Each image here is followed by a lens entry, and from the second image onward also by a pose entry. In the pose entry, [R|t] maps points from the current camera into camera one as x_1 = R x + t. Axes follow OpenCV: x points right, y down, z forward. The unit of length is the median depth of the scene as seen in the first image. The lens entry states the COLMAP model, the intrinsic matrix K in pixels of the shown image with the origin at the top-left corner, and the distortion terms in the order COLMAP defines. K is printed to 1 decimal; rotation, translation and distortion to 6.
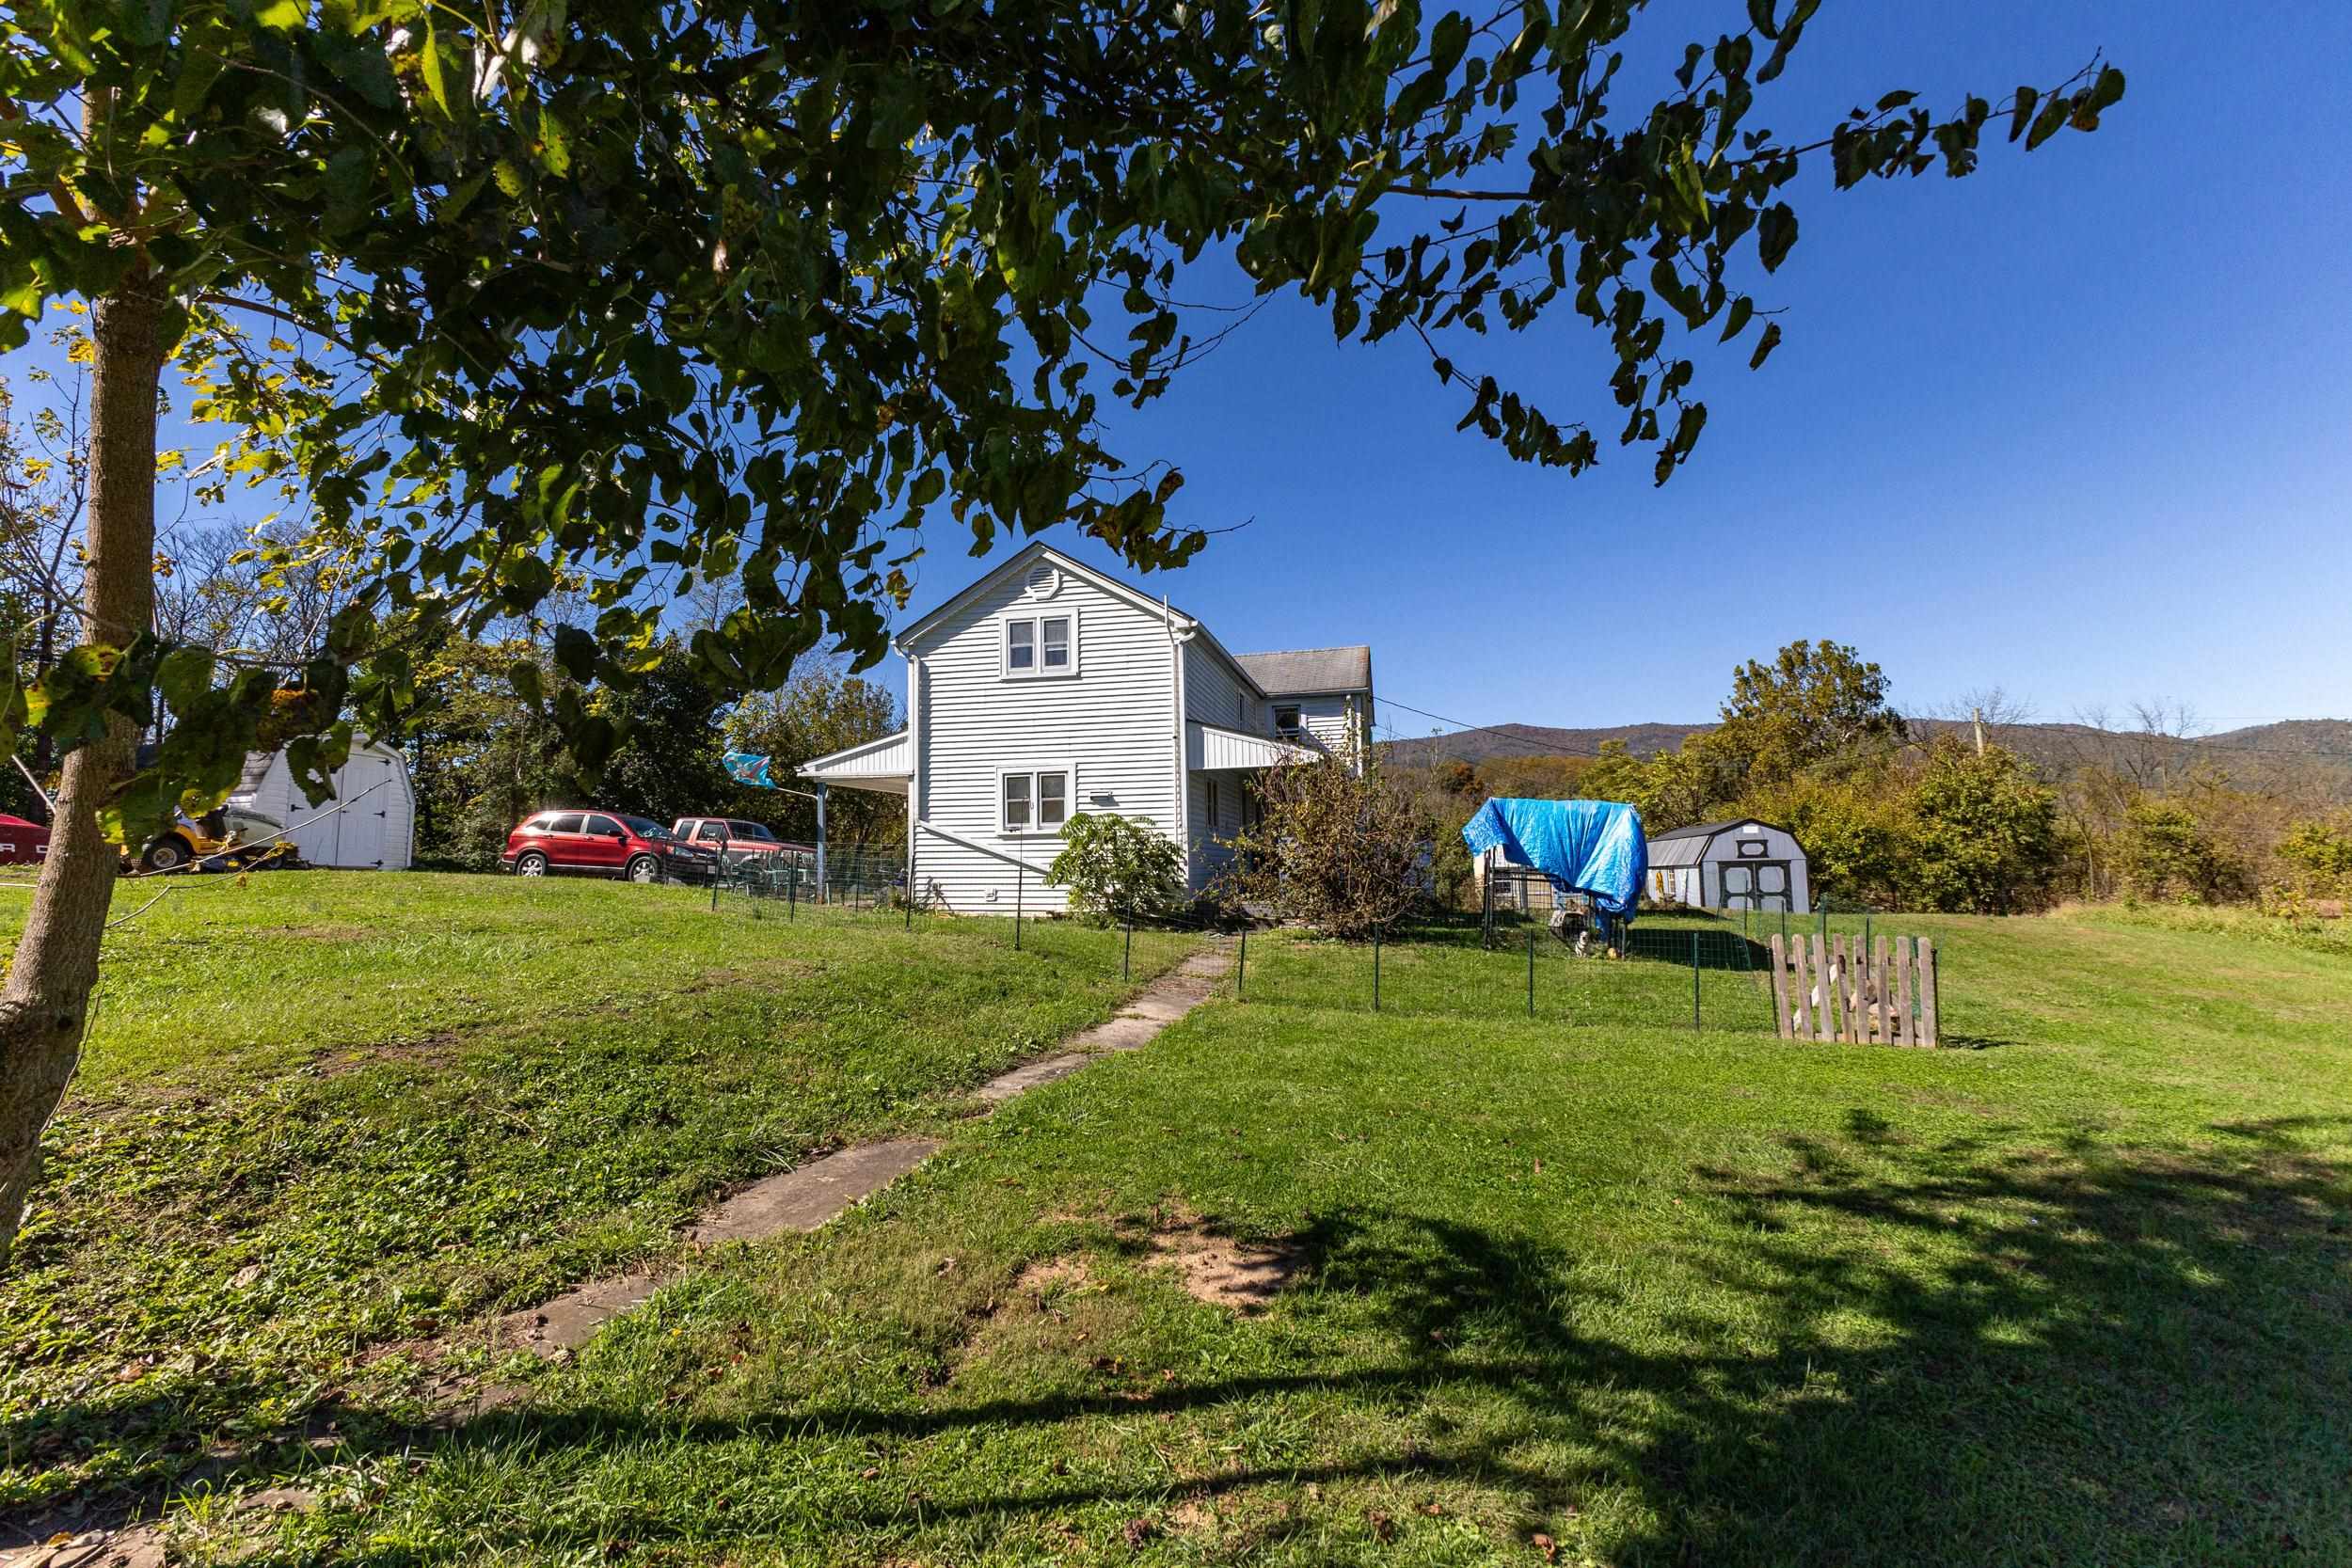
lens RADIAL K [[1057.7, 0, 1176.0], [0, 1057.7, 784.0], [0, 0, 1]] dist [-0.000978, -0.000144]
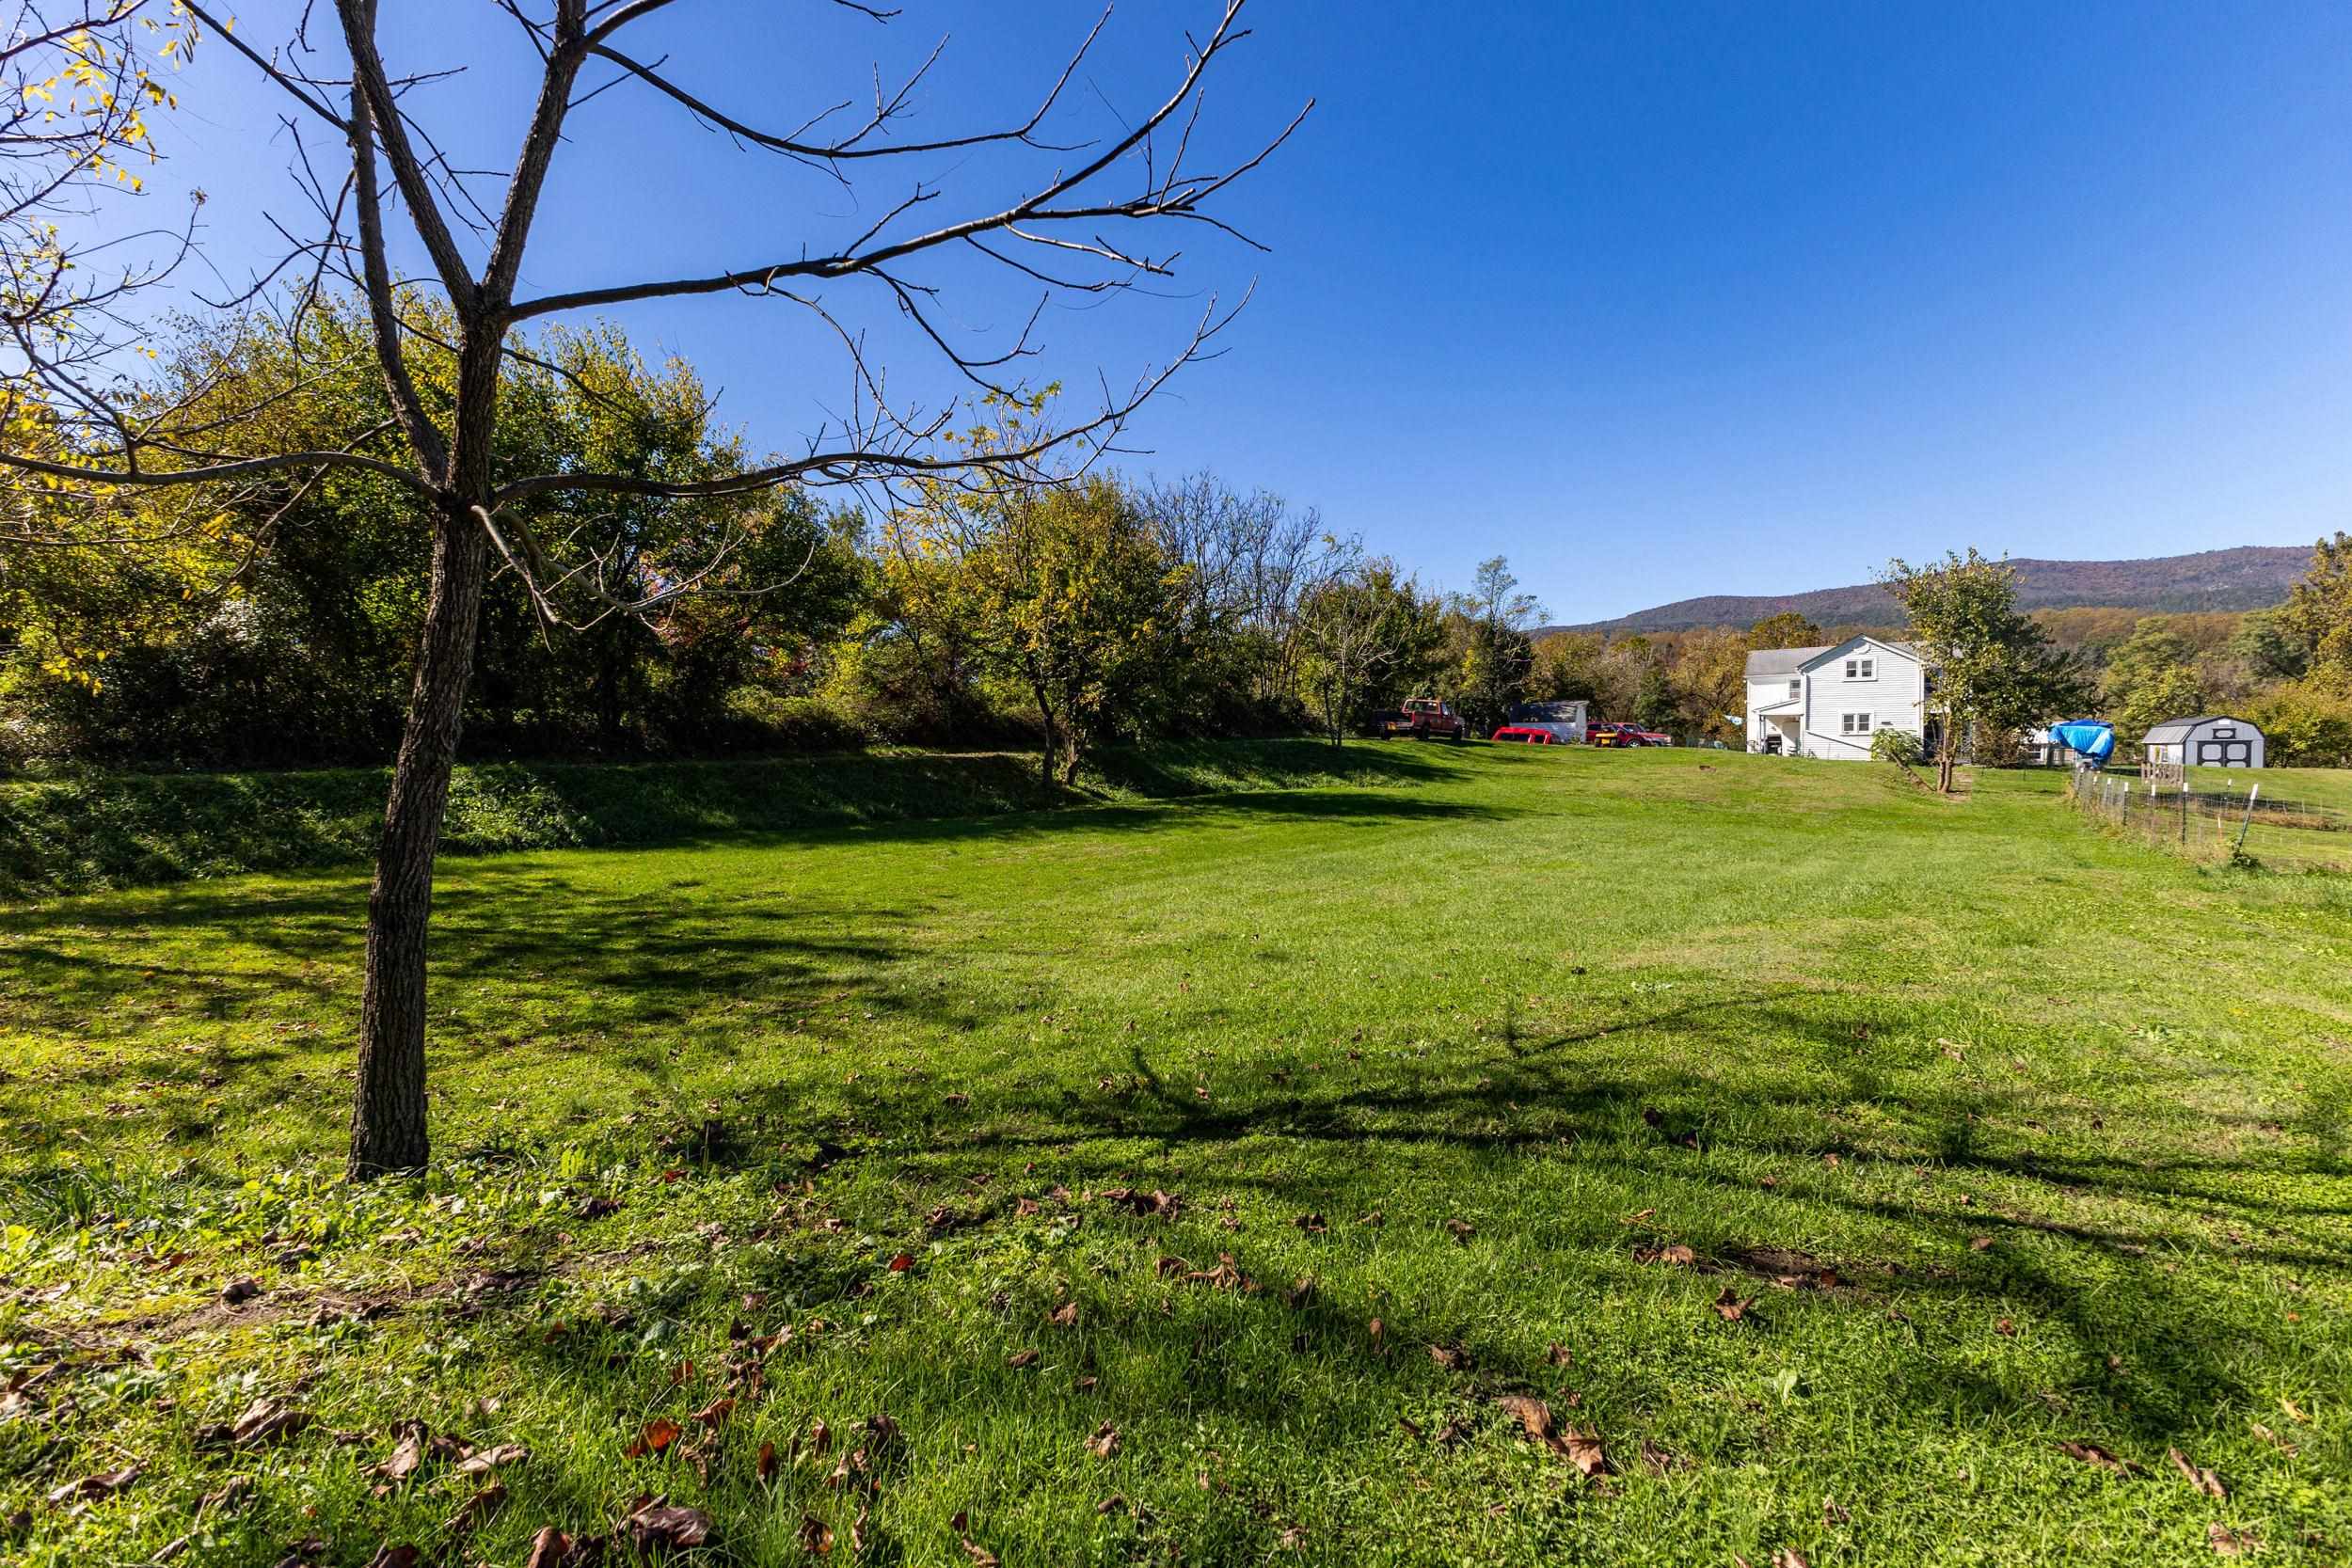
lens RADIAL K [[981.7, 0, 1205.4], [0, 981.7, 783.9], [0, 0, 1]] dist [0.000805, -0.000068]
pose [[0.928730, 0.021604, -0.370126, -0.766985], [0.027166, 0.991652, 0.126047, -0.201608], [0.369760, -0.127119, 0.920390, -2.110913]]
